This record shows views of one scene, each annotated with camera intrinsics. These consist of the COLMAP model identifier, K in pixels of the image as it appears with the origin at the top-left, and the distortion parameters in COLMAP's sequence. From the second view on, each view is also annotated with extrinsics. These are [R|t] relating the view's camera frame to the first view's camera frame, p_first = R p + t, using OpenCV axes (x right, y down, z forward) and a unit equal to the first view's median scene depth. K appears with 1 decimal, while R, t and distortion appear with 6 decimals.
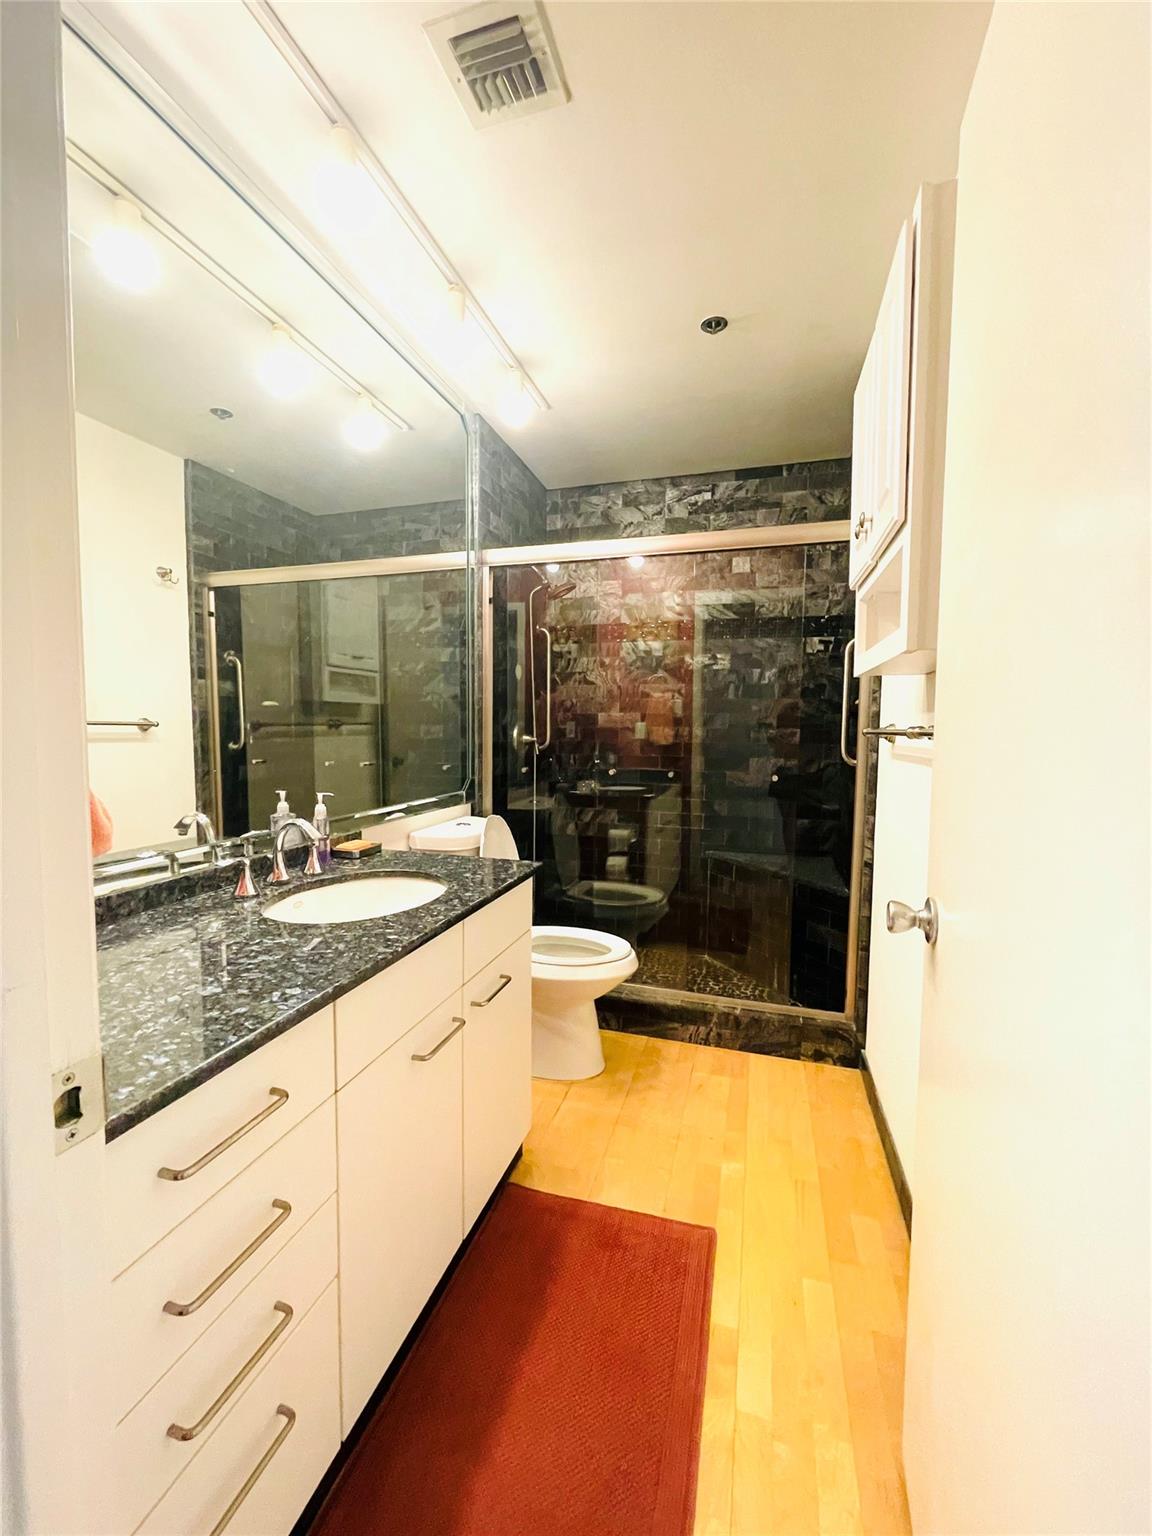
lens RADIAL K [[621.5, 0, 574.7], [0, 621.5, 767.8], [0, 0, 1]] dist [-0.002345, -0.000044]
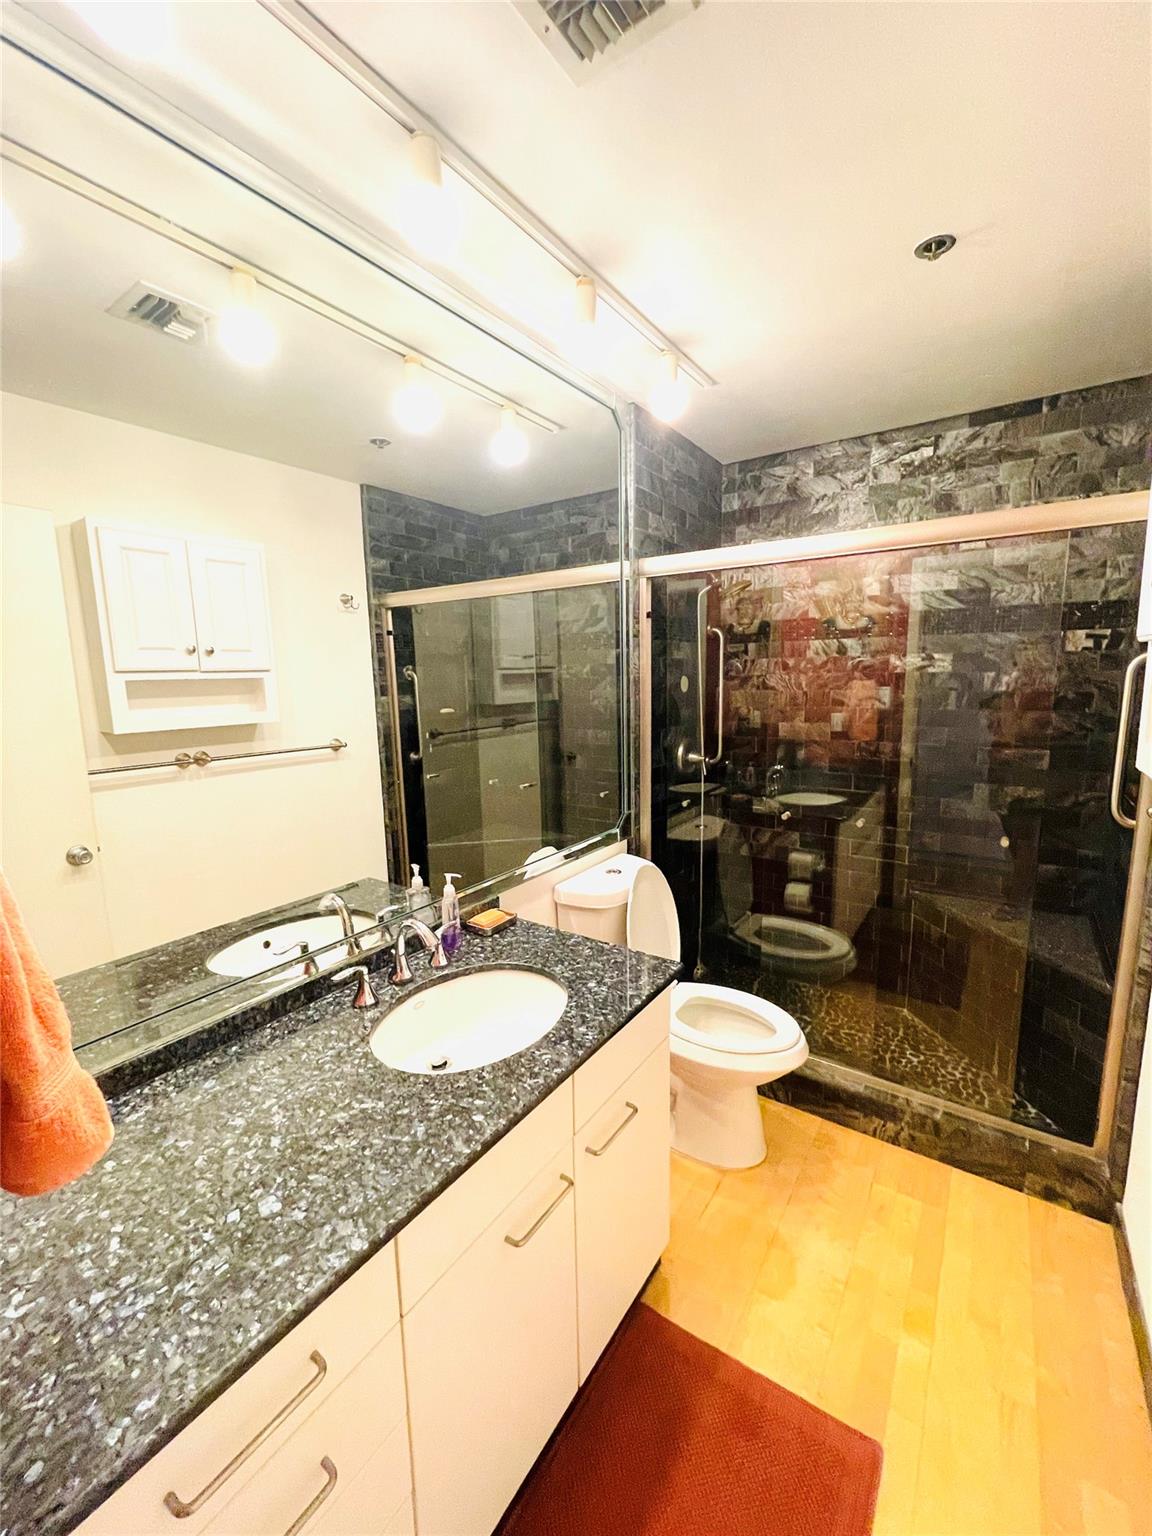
lens RADIAL K [[621.5, 0, 578.8], [0, 621.5, 767.5], [0, 0, 1]] dist [-0.002345, -0.000044]
pose [[0.953203, 0.018856, -0.301743, 0.042275], [0.006927, 0.996429, 0.084150, -0.124420], [0.302252, -0.082302, 0.949668, 0.099714]]
